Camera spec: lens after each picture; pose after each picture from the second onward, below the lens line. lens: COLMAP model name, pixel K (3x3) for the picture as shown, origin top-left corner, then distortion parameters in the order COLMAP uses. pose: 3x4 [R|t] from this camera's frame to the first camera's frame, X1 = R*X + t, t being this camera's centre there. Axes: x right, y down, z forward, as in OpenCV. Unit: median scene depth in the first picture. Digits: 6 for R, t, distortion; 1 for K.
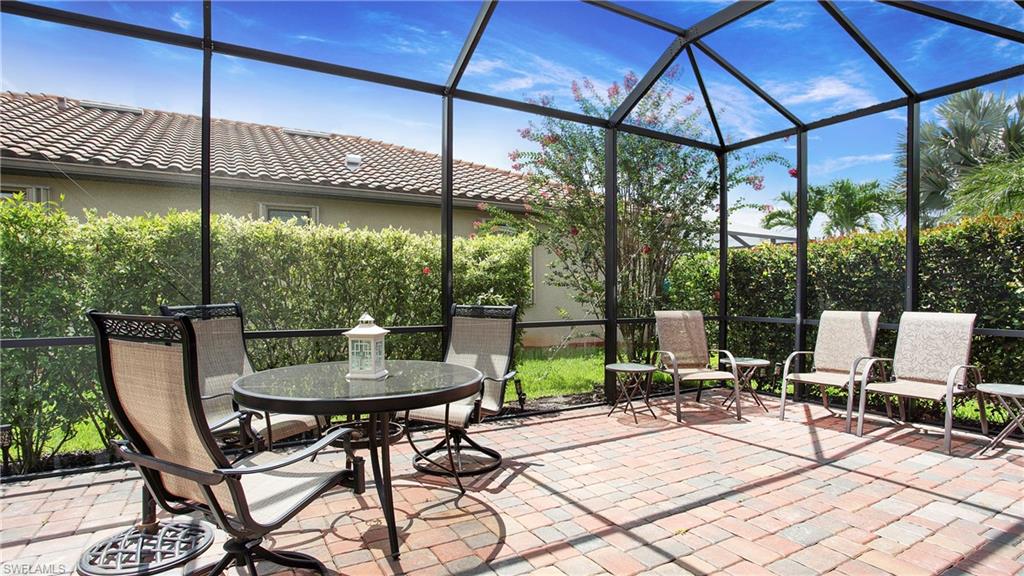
lens RADIAL K [[506.9, 0, 512.0], [0, 506.9, 288.0], [0, 0, 1]] dist [-0.042840, -0.000521]
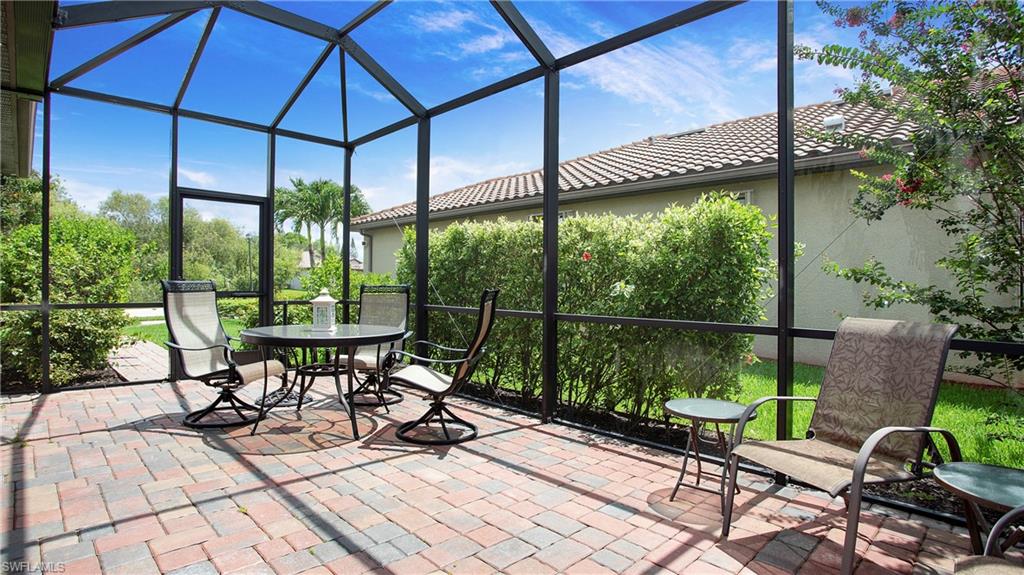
lens RADIAL K [[506.9, 0, 512.0], [0, 506.9, 287.5], [0, 0, 1]] dist [-0.042840, -0.000521]
pose [[0.261474, -0.006442, -0.965189, 1.042827], [-0.008026, 0.999929, -0.008848, 0.045513], [0.965177, 0.010060, 0.261403, 0.926672]]
